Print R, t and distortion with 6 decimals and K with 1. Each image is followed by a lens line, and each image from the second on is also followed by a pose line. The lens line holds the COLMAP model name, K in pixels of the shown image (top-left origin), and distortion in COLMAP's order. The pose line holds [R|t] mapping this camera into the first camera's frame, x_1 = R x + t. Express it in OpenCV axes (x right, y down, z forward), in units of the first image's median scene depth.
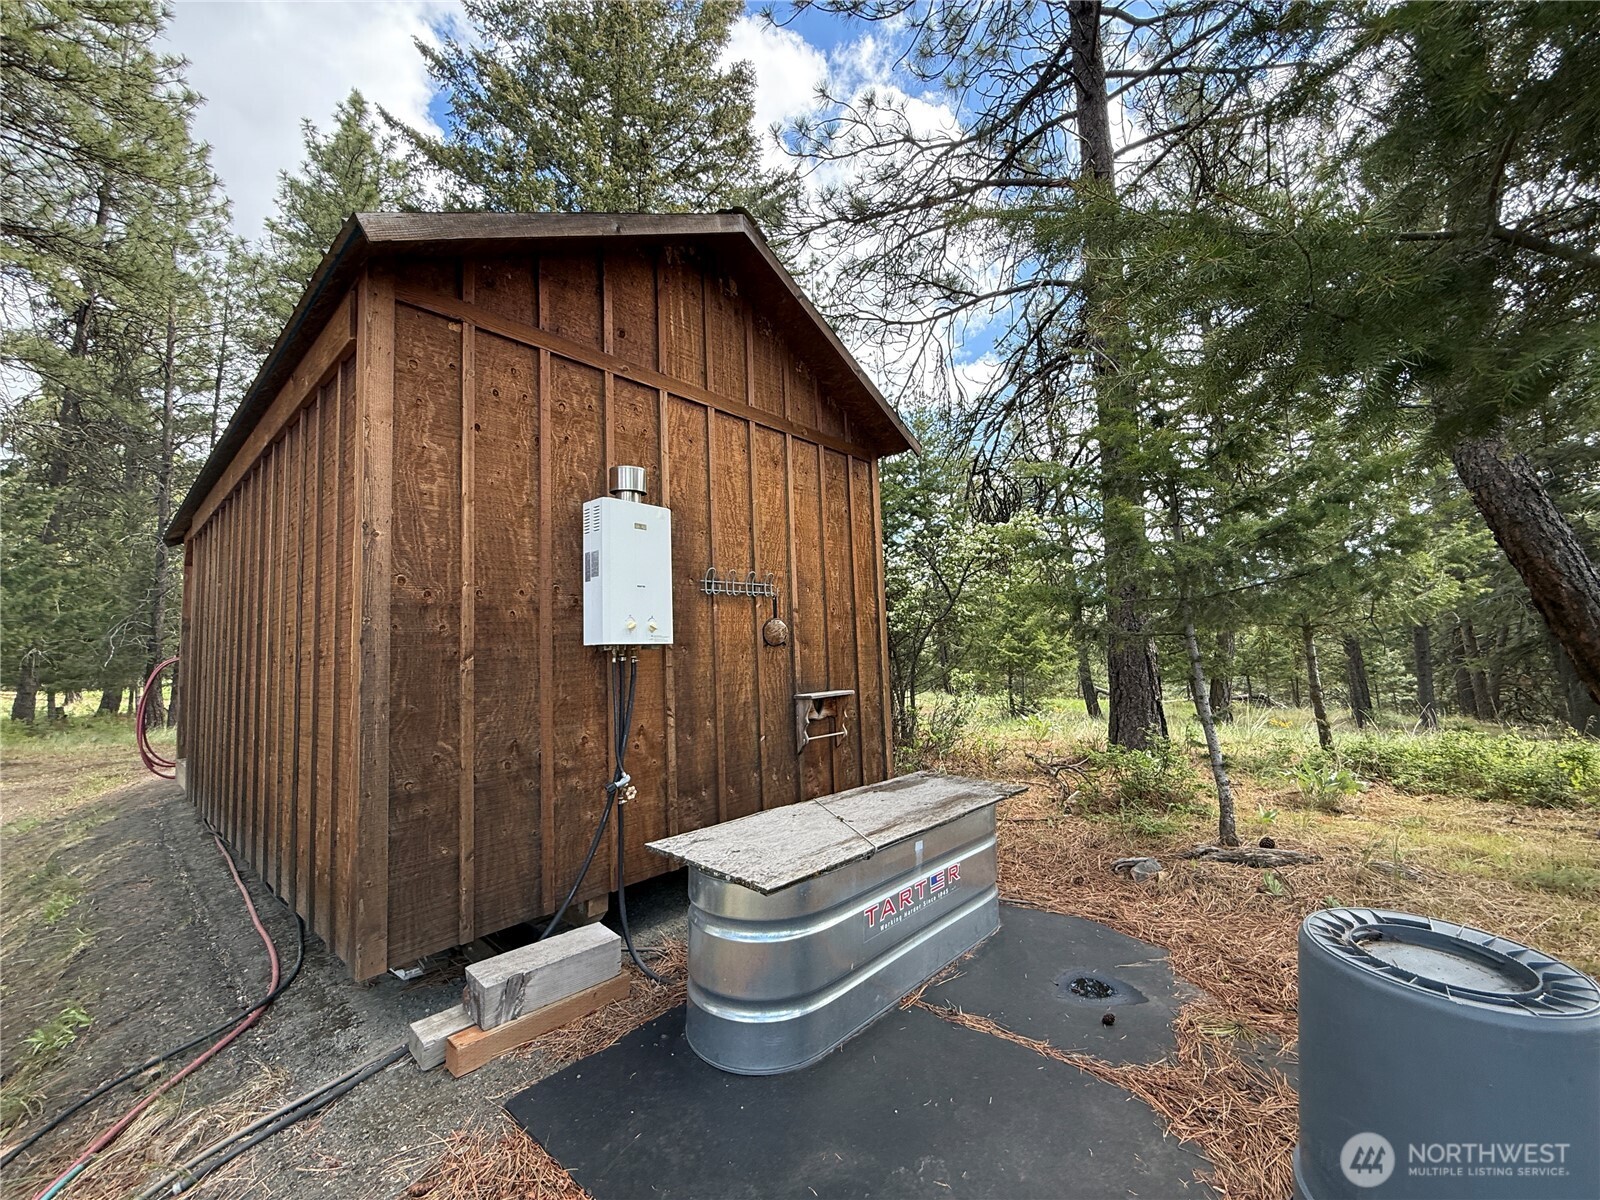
lens RADIAL K [[633.9, 0, 797.1], [0, 633.9, 603.5], [0, 0, 1]] dist [0.001805, -0.000030]
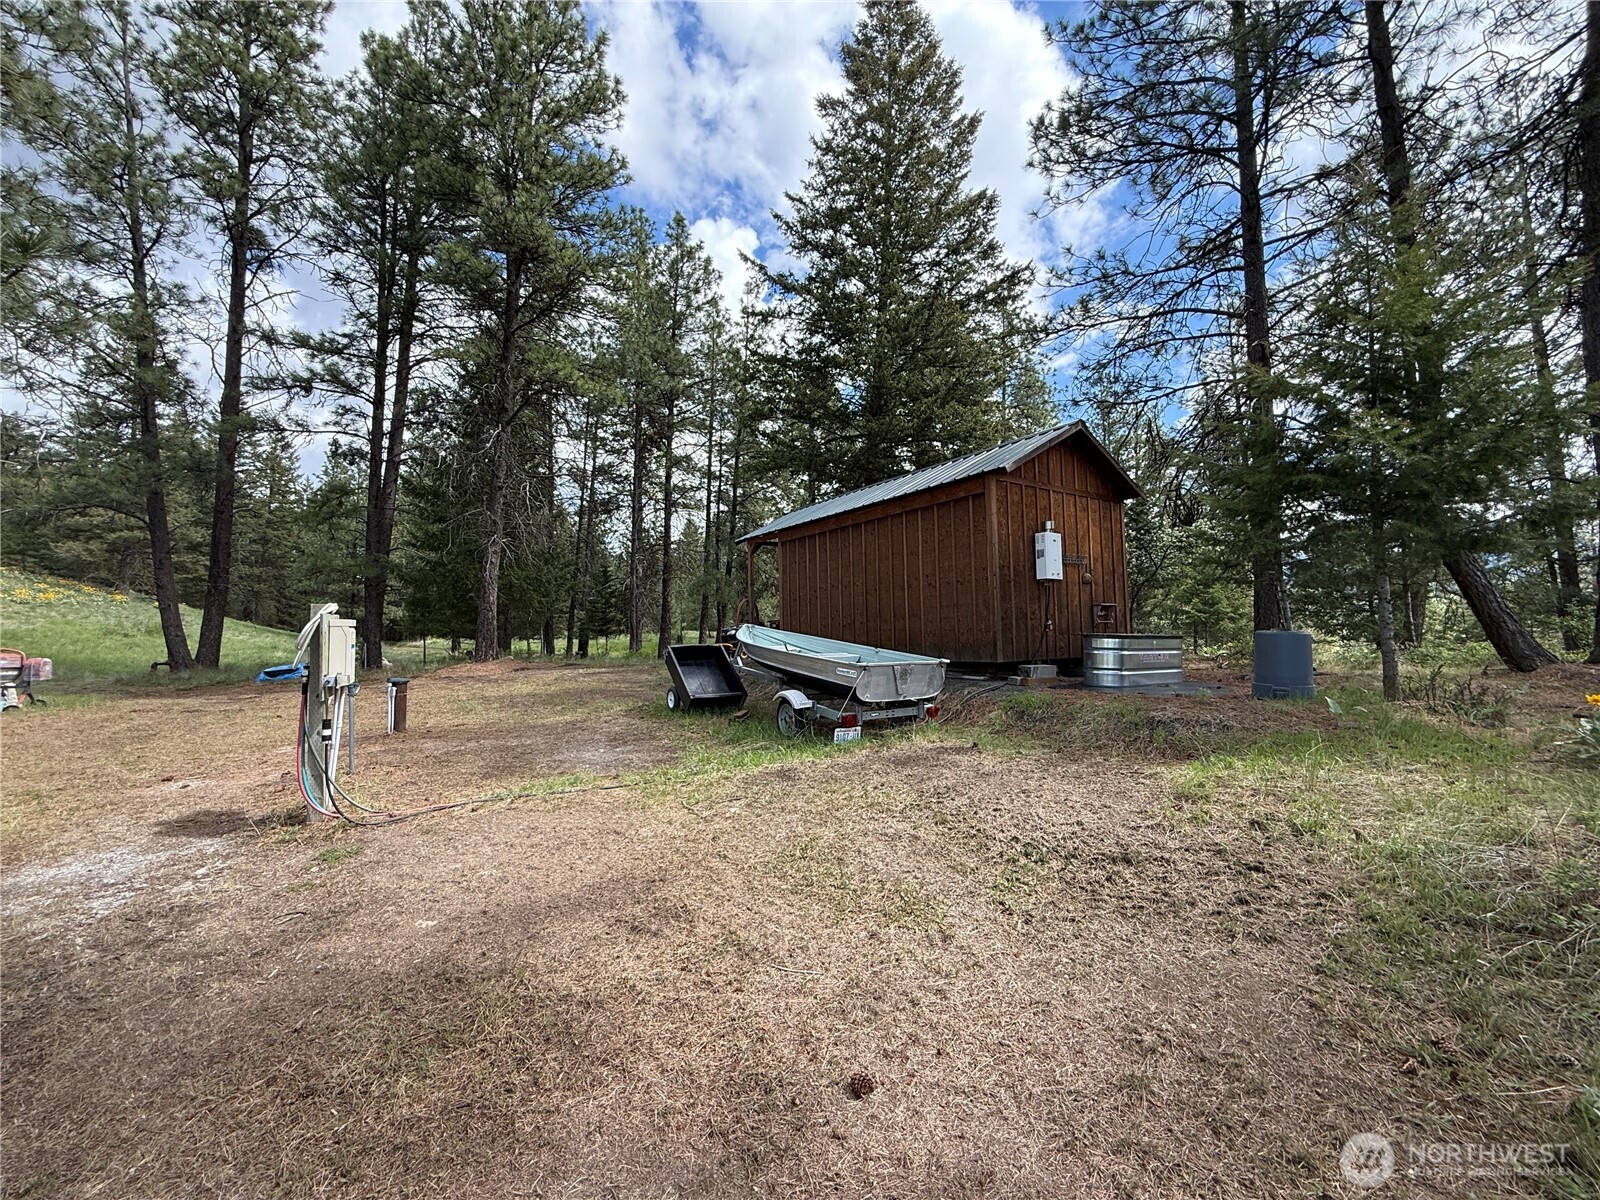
lens RADIAL K [[633.9, 0, 797.1], [0, 633.9, 603.5], [0, 0, 1]] dist [0.001805, -0.000030]
pose [[0.970656, 0.005077, -0.240419, -0.695690], [0.002726, 0.999481, 0.032111, 0.078104], [0.240458, -0.031825, 0.970138, -2.222367]]
